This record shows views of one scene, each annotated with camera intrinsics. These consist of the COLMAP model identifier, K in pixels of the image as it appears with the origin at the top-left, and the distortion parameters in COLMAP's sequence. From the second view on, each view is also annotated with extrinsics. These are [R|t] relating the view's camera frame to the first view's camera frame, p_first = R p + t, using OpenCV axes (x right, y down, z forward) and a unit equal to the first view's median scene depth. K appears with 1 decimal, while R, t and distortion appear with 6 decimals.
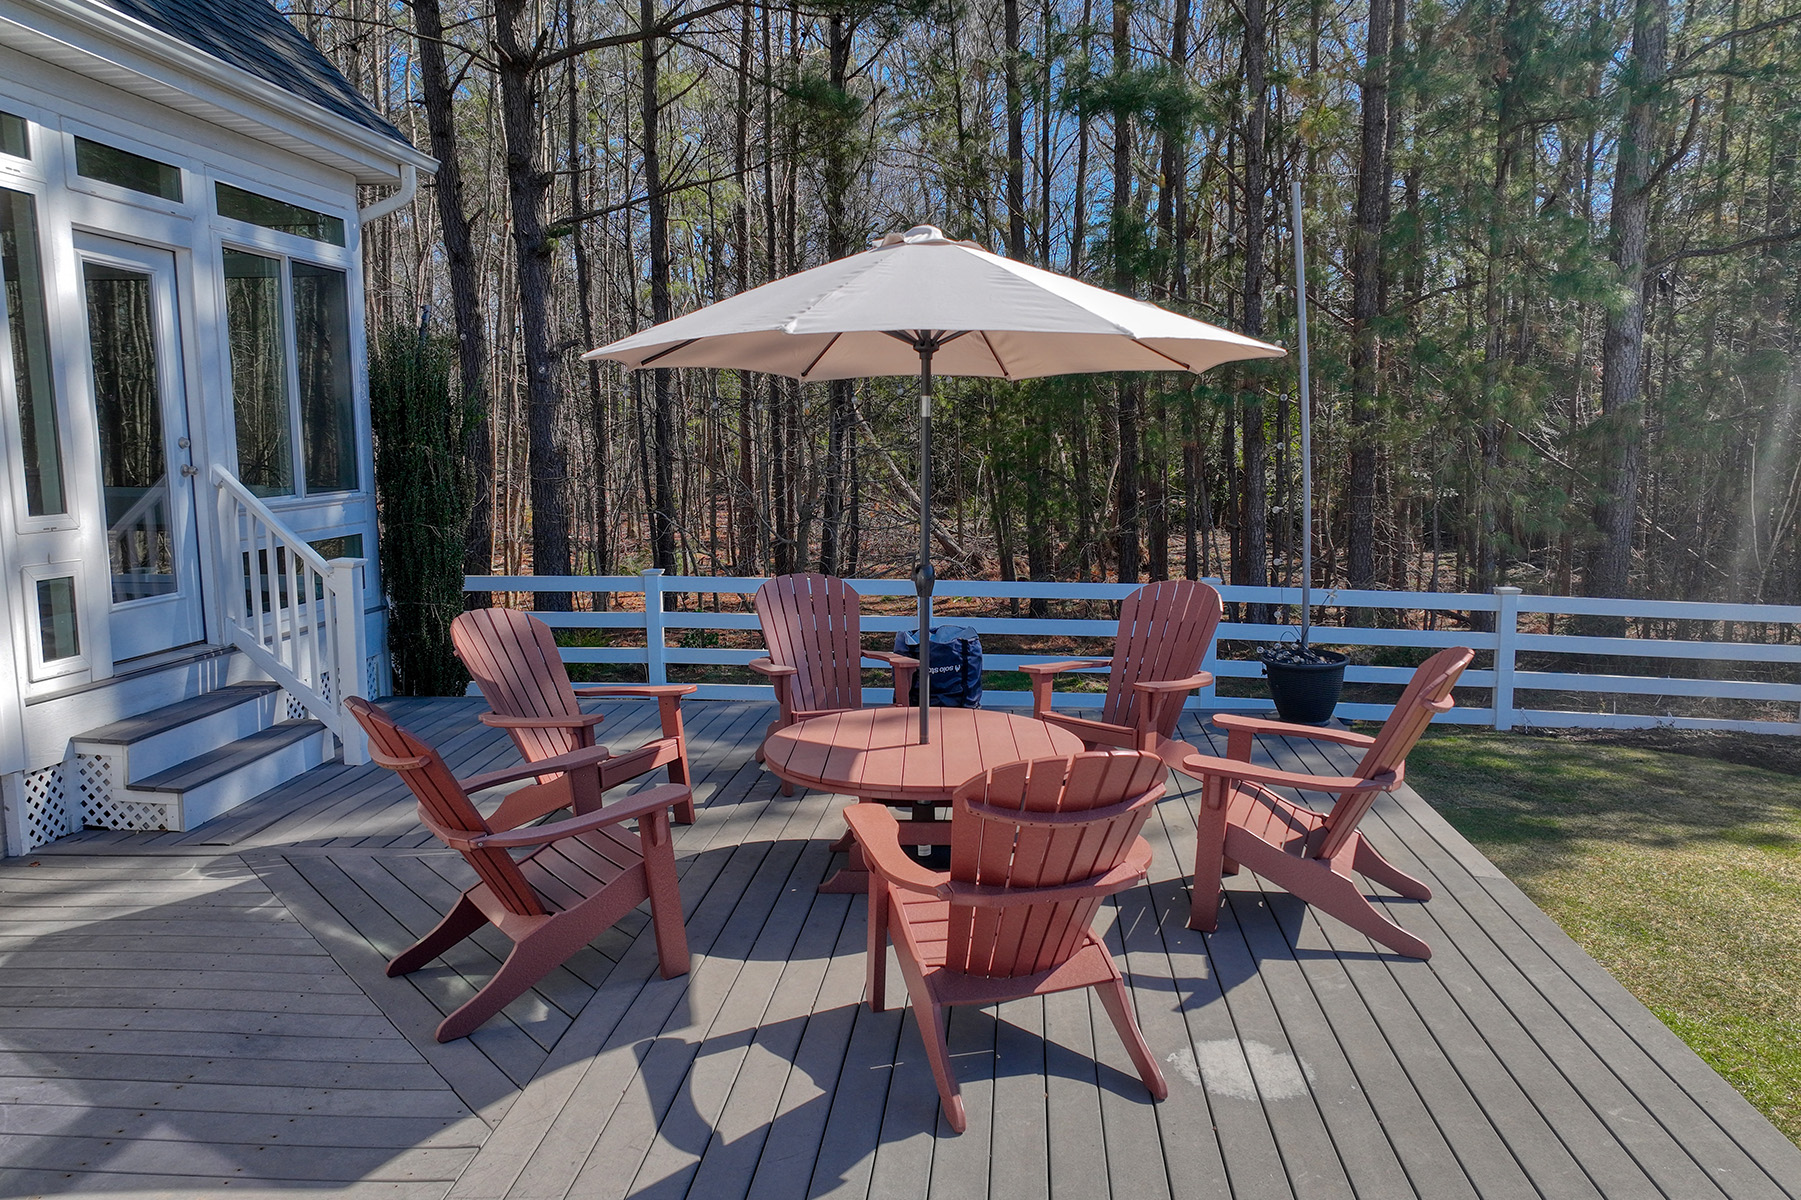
lens RADIAL K [[1212.8, 0, 908.3], [0, 1212.8, 601.4], [0, 0, 1]] dist [0.006828, 0.001109]
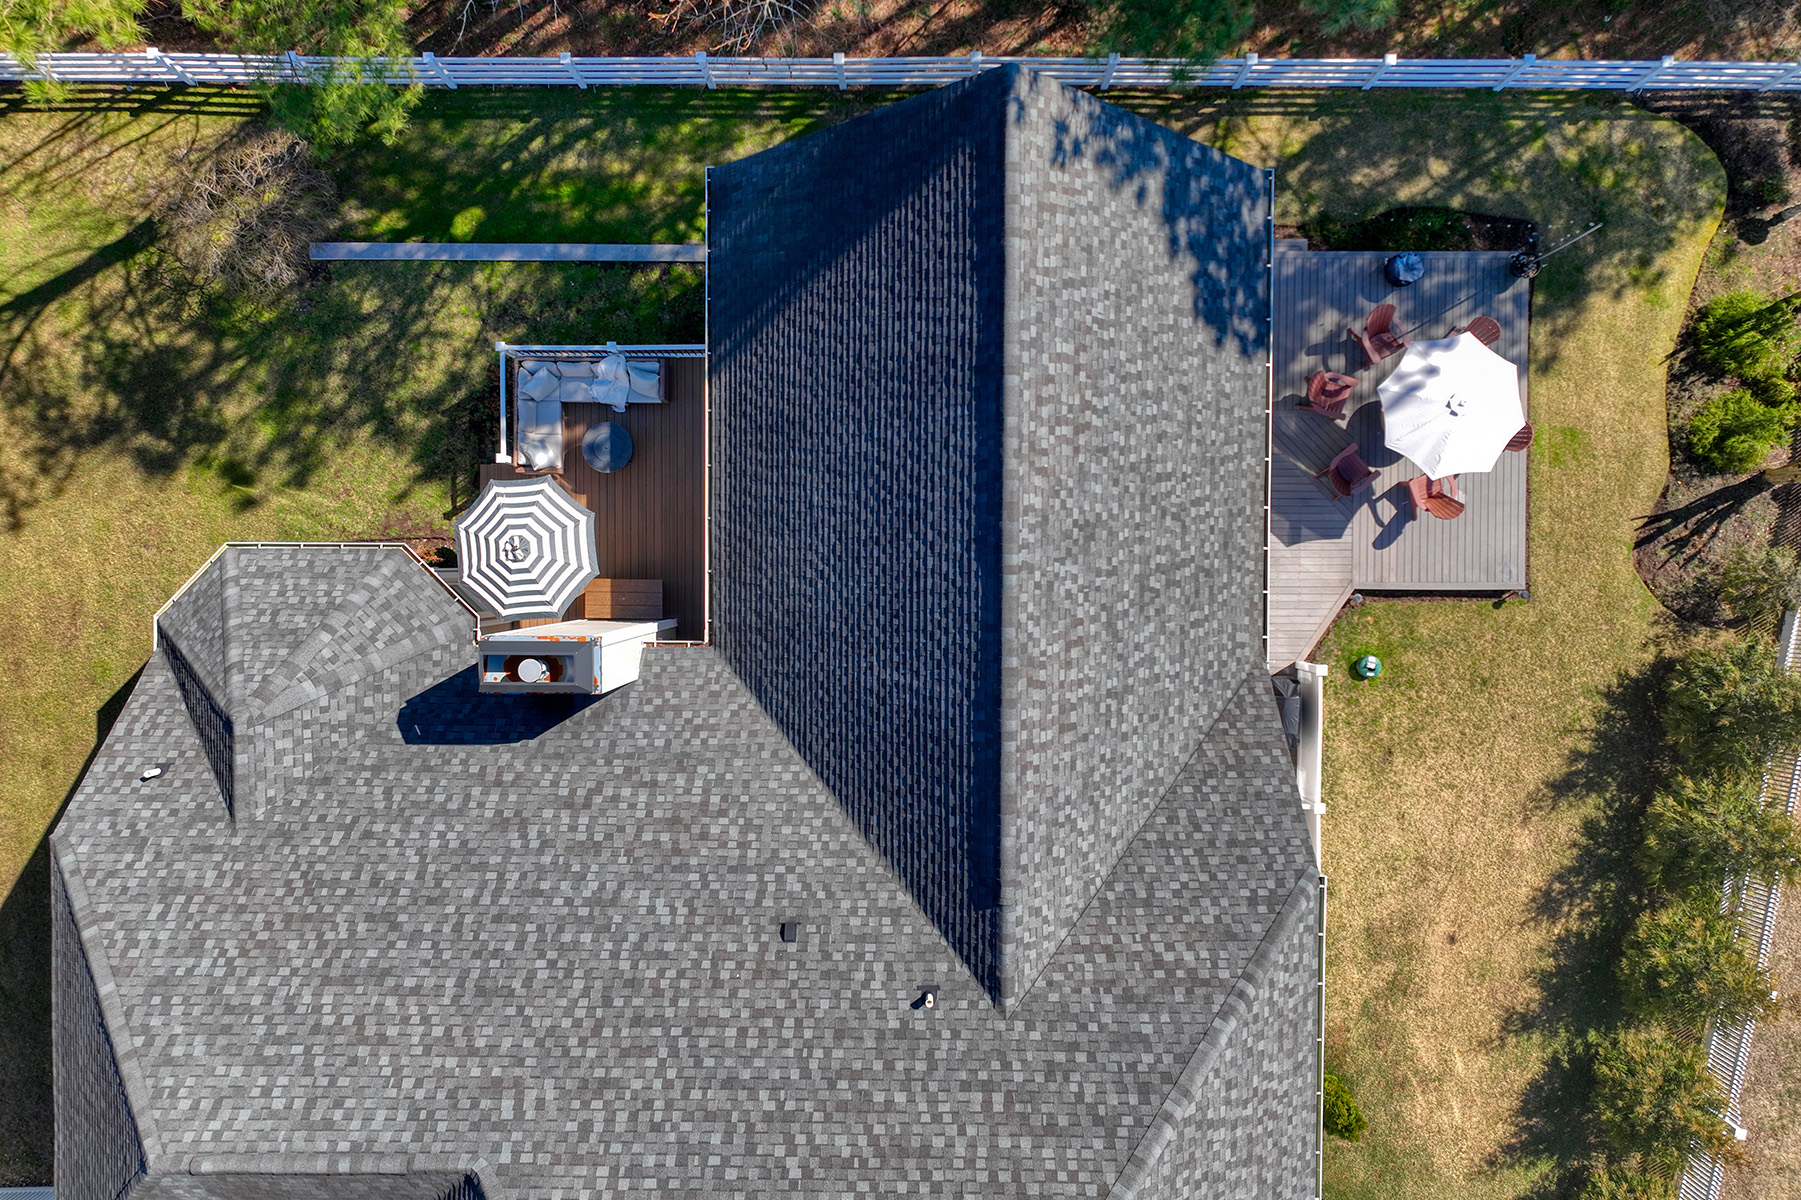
lens RADIAL K [[1263.5, 0, 906.5], [0, 1263.5, 596.1], [0, 0, 1]] dist [-0.002511, 0.017668]
pose [[0.996562, -0.082838, -0.001503, -1.385827], [0.010893, 0.113021, 0.993533, -3.228231], [-0.082132, -0.990133, 0.113535, -0.028304]]
